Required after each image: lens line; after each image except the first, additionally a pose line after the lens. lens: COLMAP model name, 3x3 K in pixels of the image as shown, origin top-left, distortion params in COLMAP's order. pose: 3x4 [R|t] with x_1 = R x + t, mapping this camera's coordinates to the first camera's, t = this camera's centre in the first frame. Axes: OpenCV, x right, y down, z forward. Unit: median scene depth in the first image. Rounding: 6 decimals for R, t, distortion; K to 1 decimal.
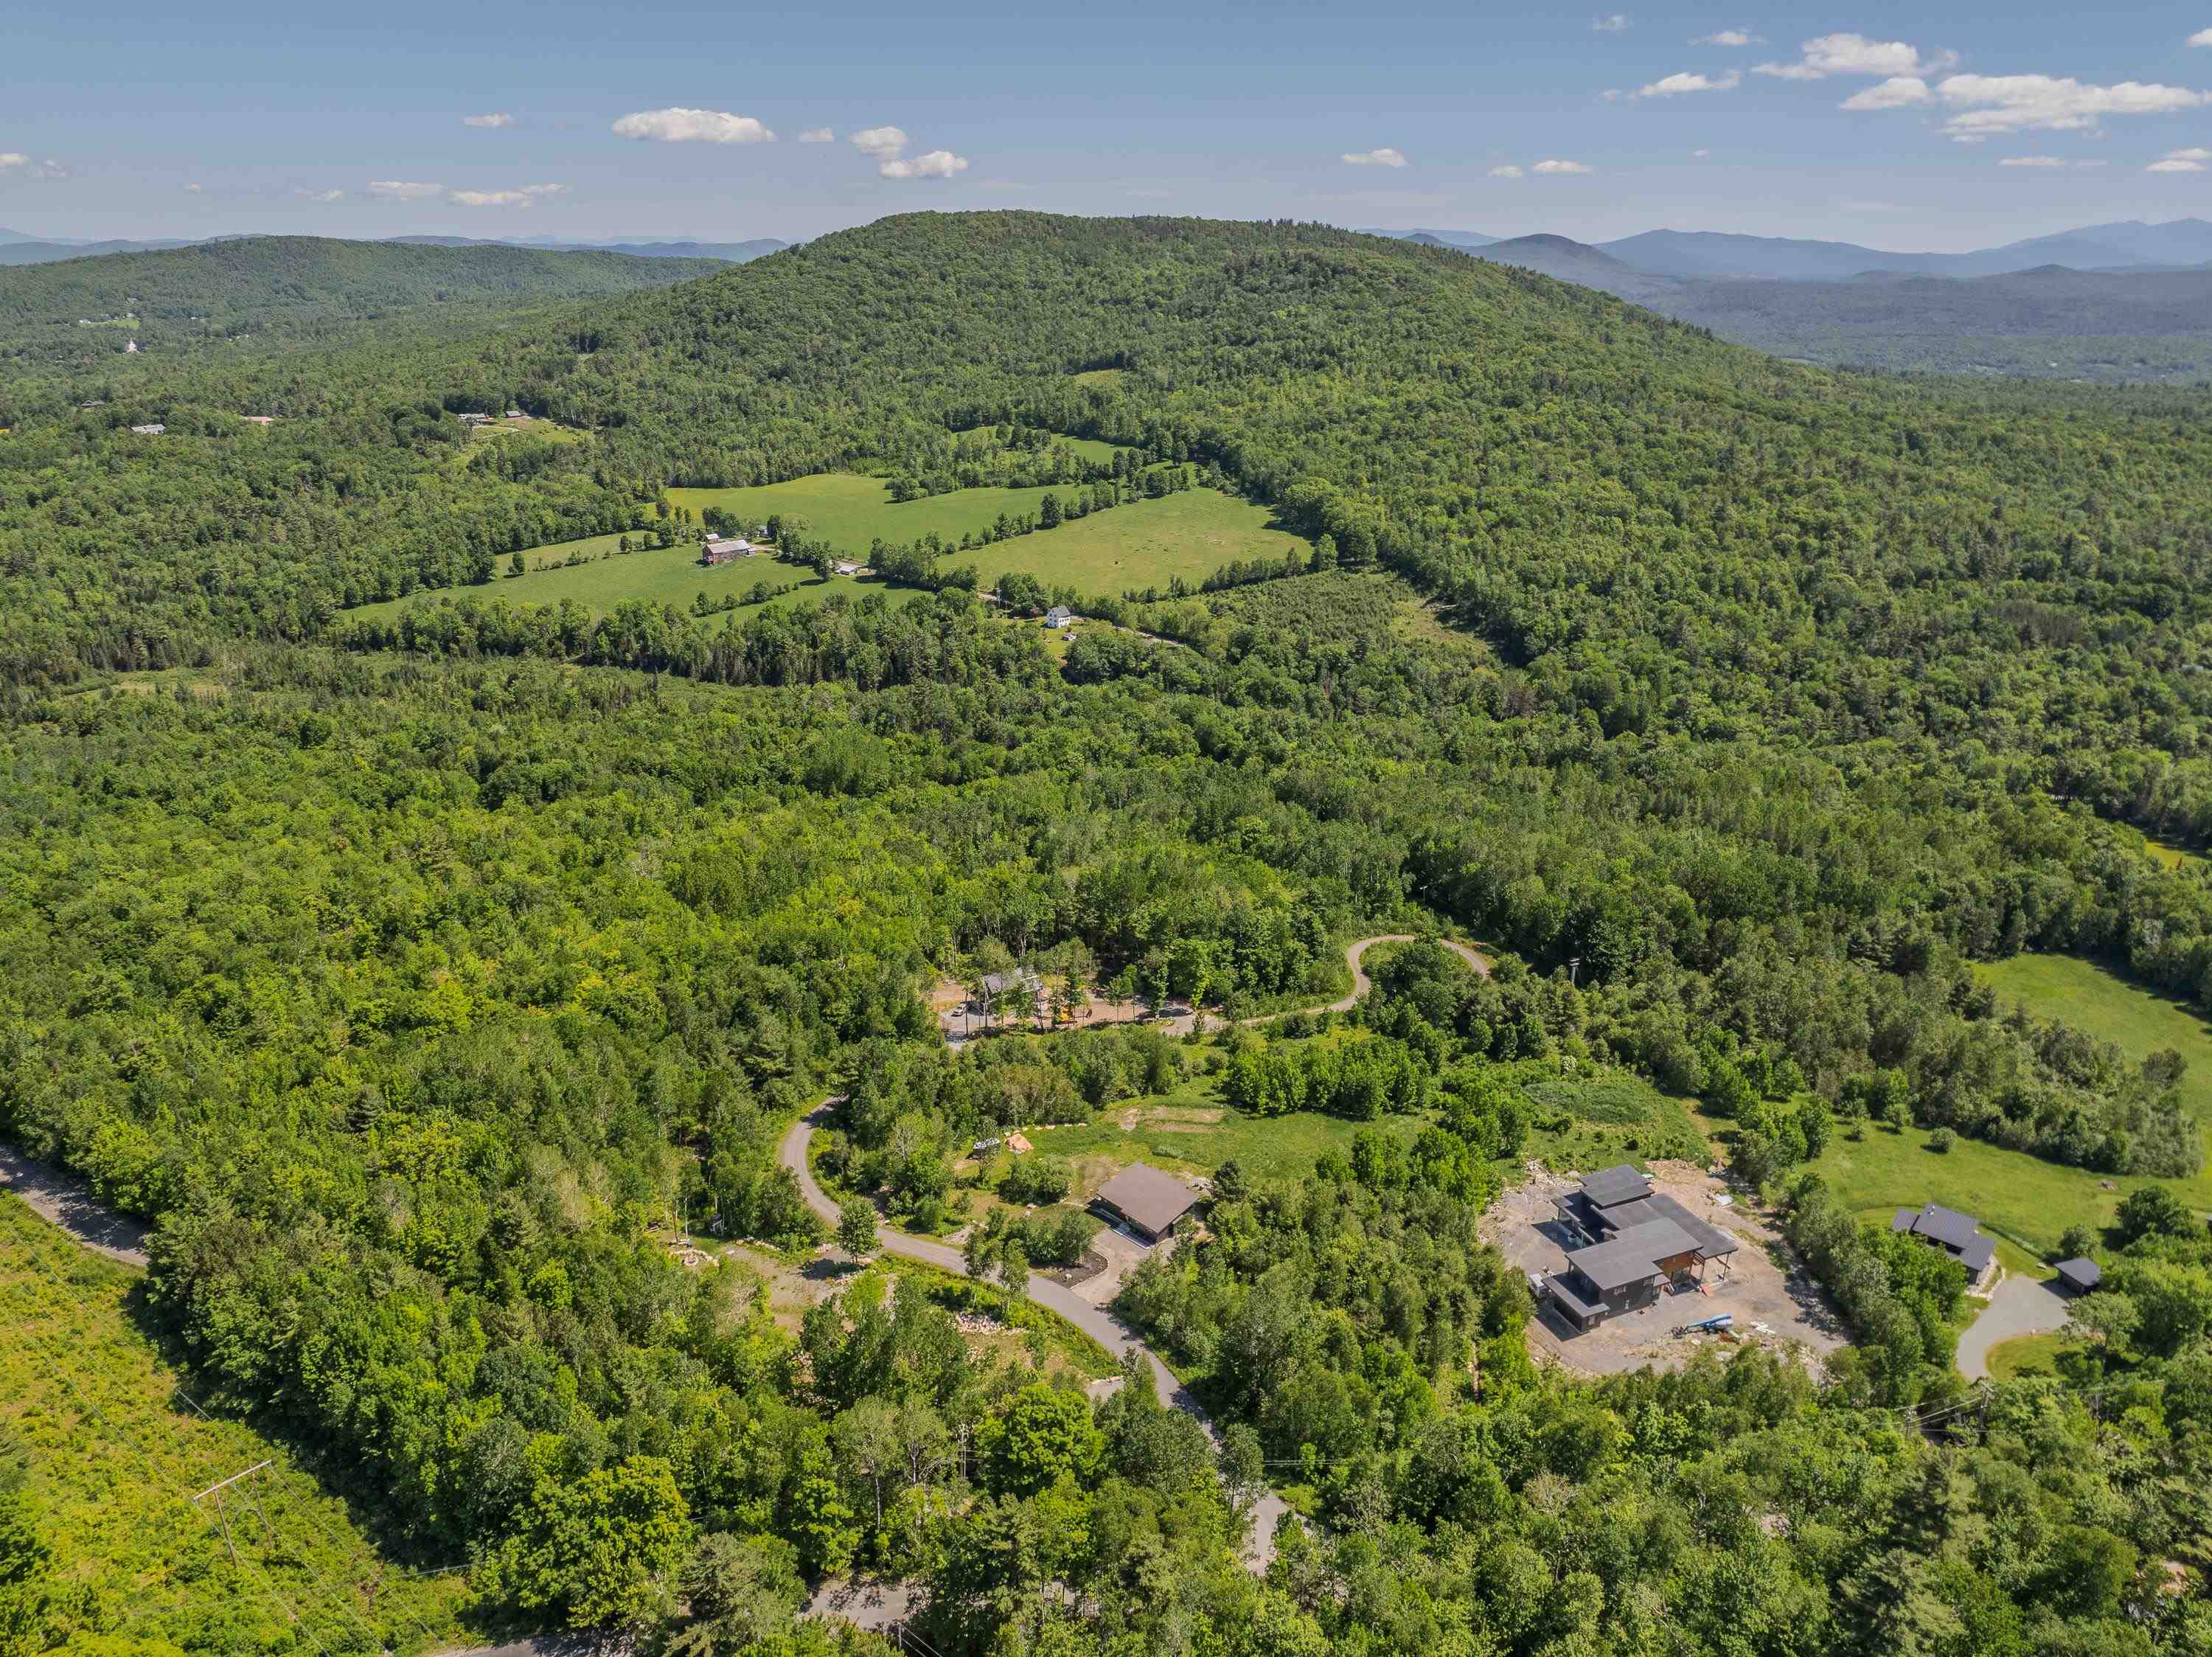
lens RADIAL K [[1562.2, 0, 1096.9], [0, 1562.2, 832.3], [0, 0, 1]] dist [-0.041645, 0.007152]
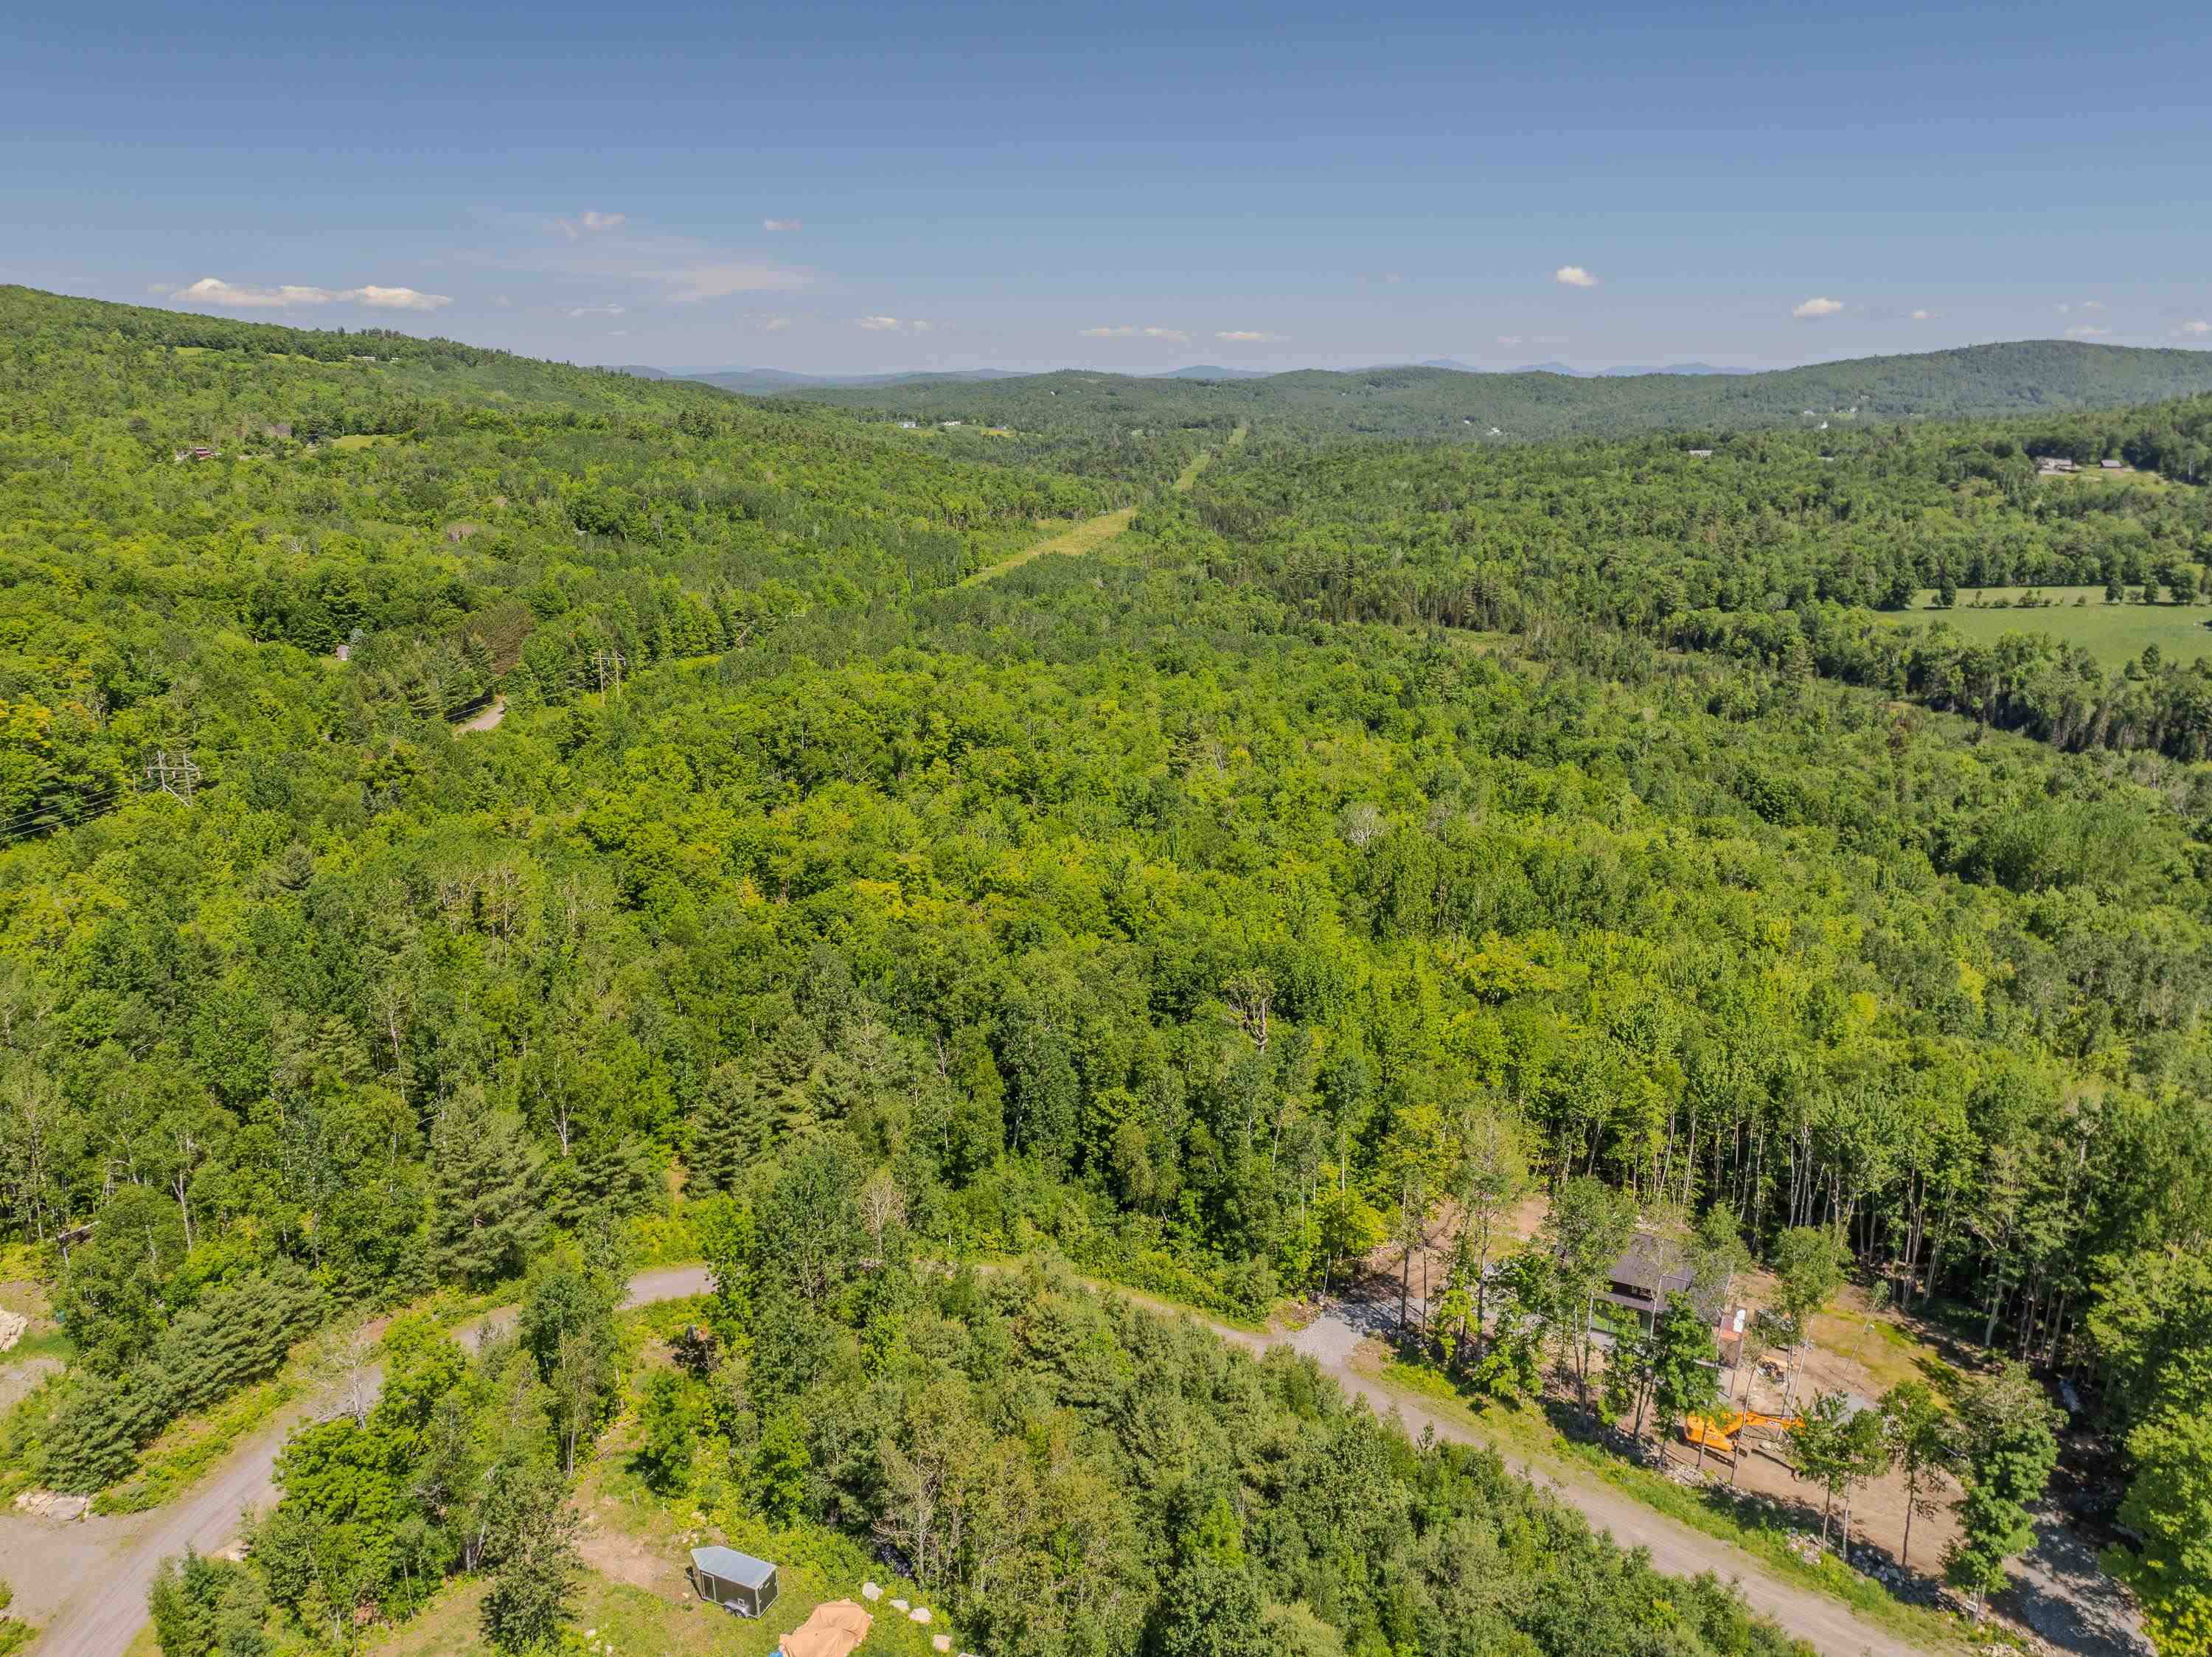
lens RADIAL K [[1562.2, 0, 1098.8], [0, 1562.2, 813.4], [0, 0, 1]] dist [-0.041645, 0.007152]
pose [[0.521107, 0.221449, -0.824262, 0.066436], [-0.298203, 0.952129, 0.067275, 0.004112], [0.799702, 0.210740, 0.562197, 0.294251]]
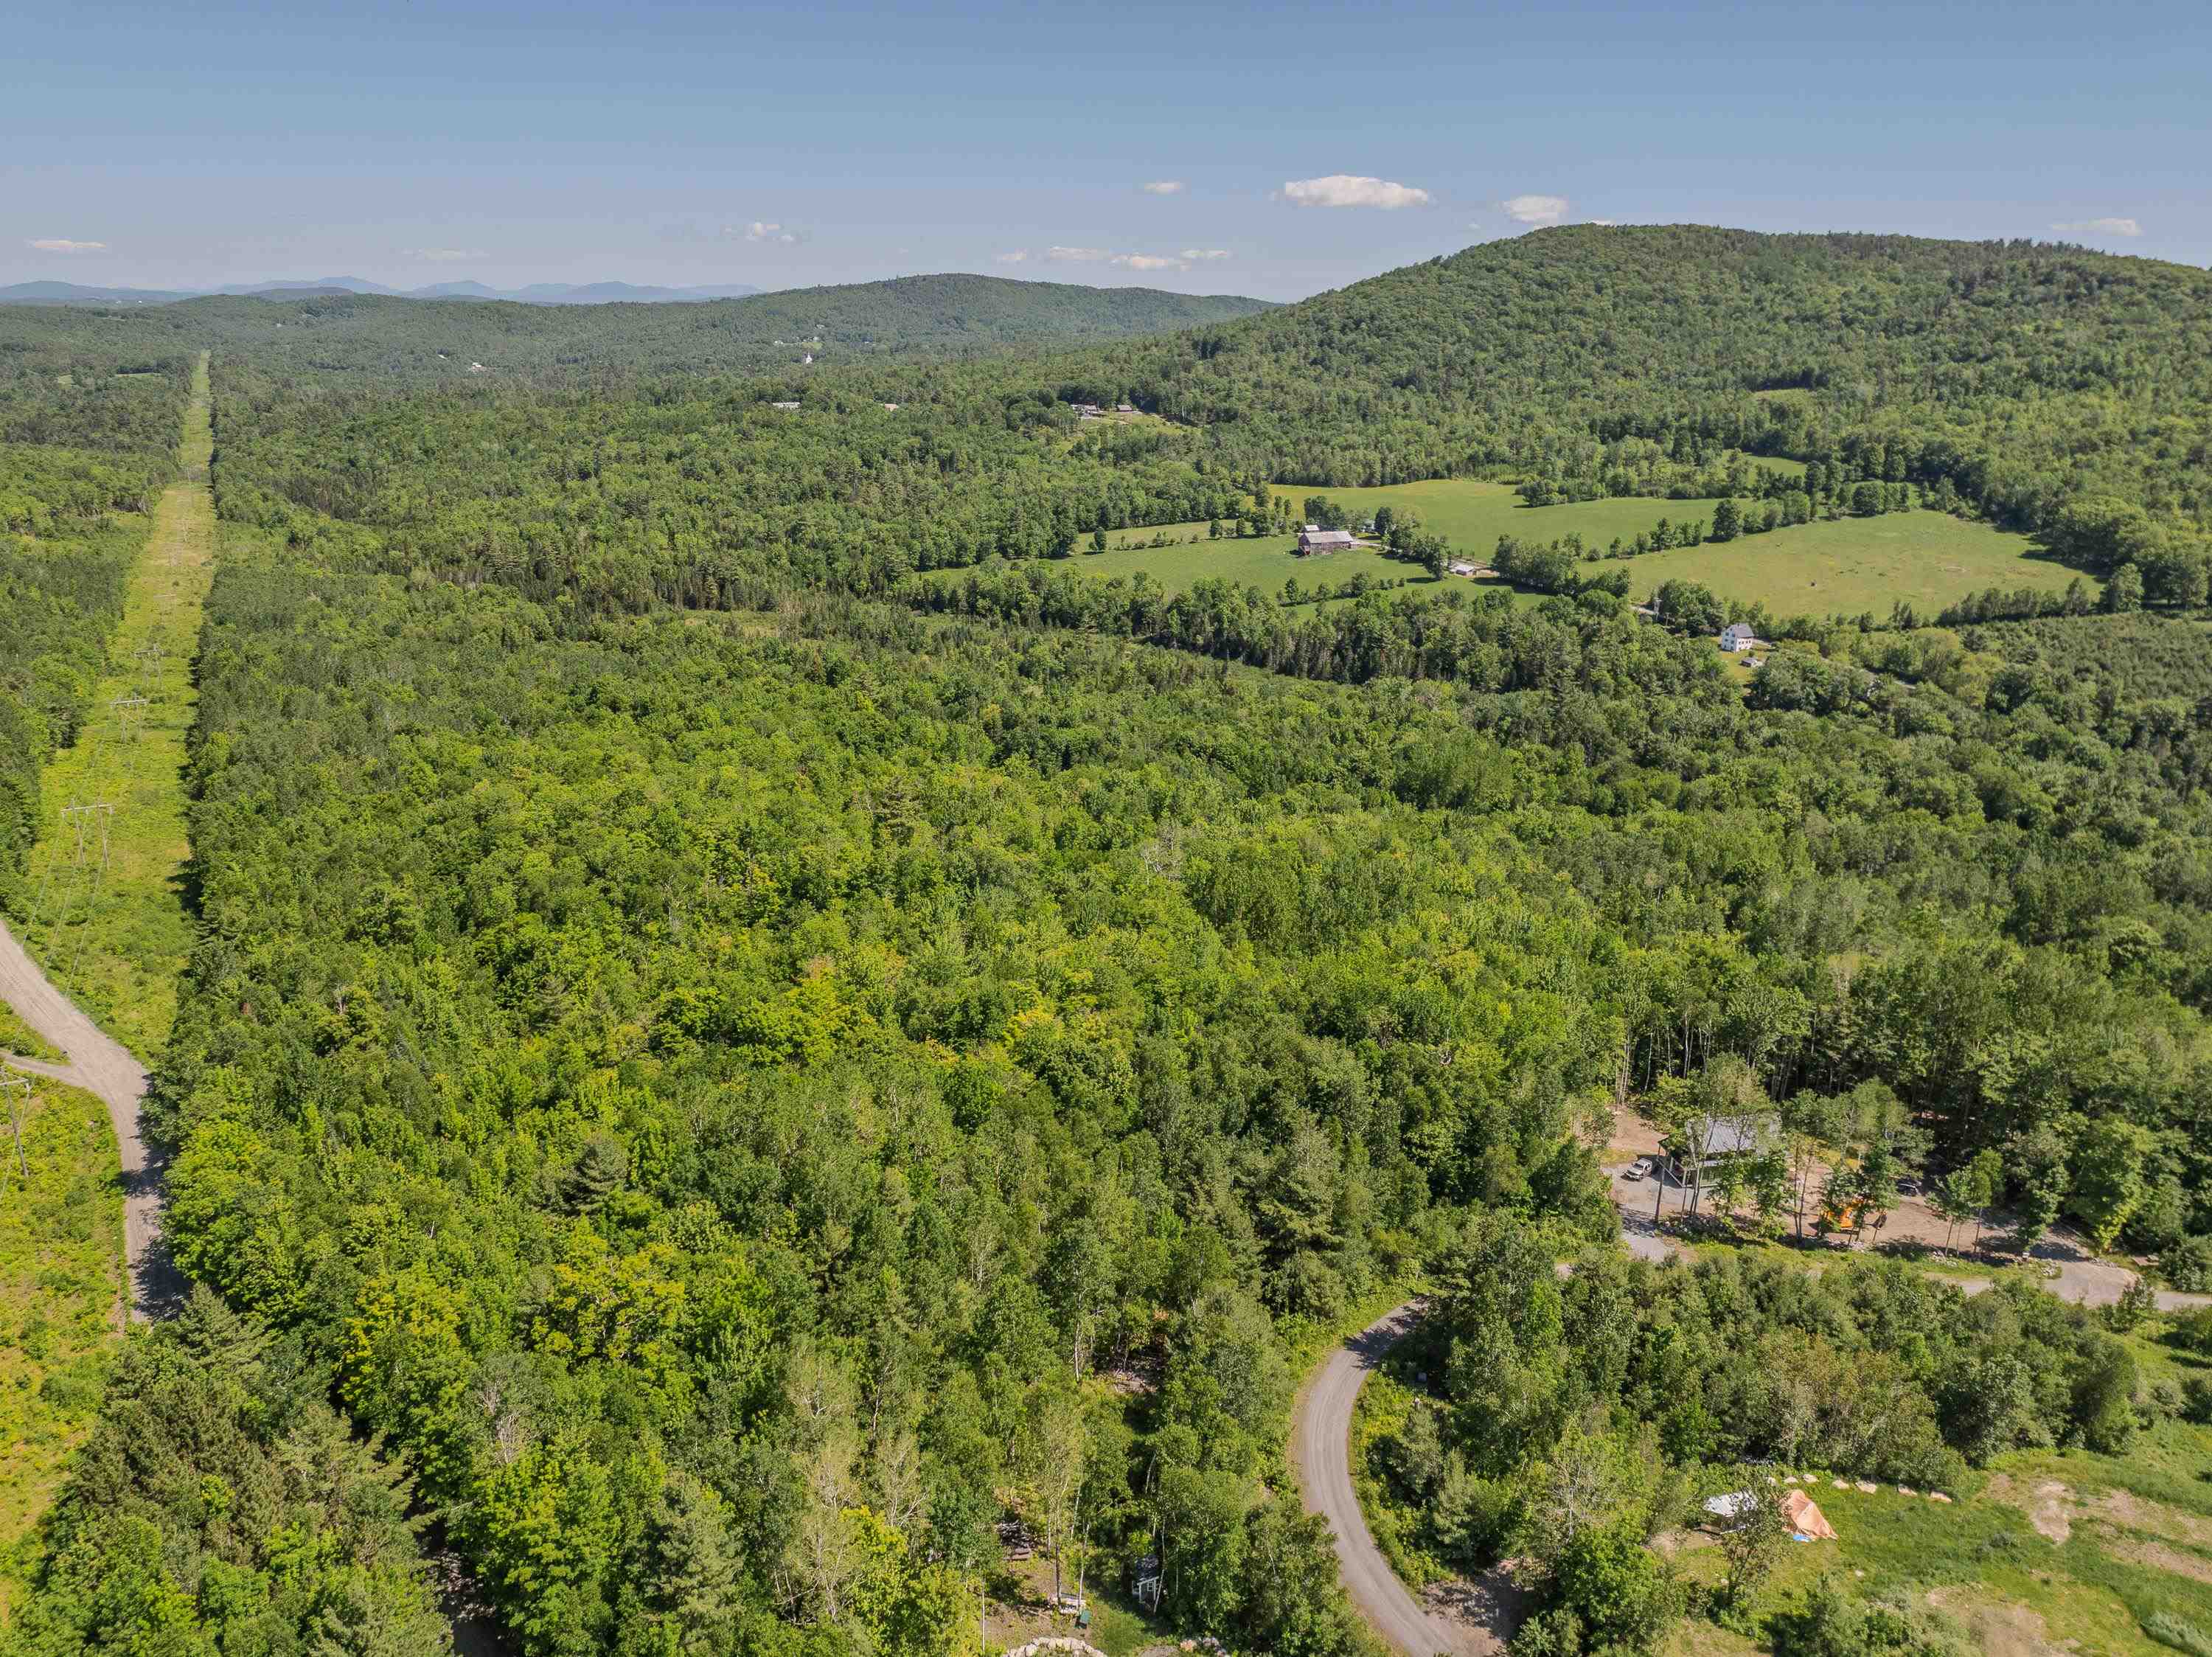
lens RADIAL K [[1562.2, 0, 1097.9], [0, 1562.2, 822.8], [0, 0, 1]] dist [-0.041645, 0.007152]
pose [[0.929503, 0.123296, -0.347596, -0.038855], [-0.138940, 0.990092, -0.020342, 0.011878], [0.341644, 0.067203, 0.937424, 0.169682]]
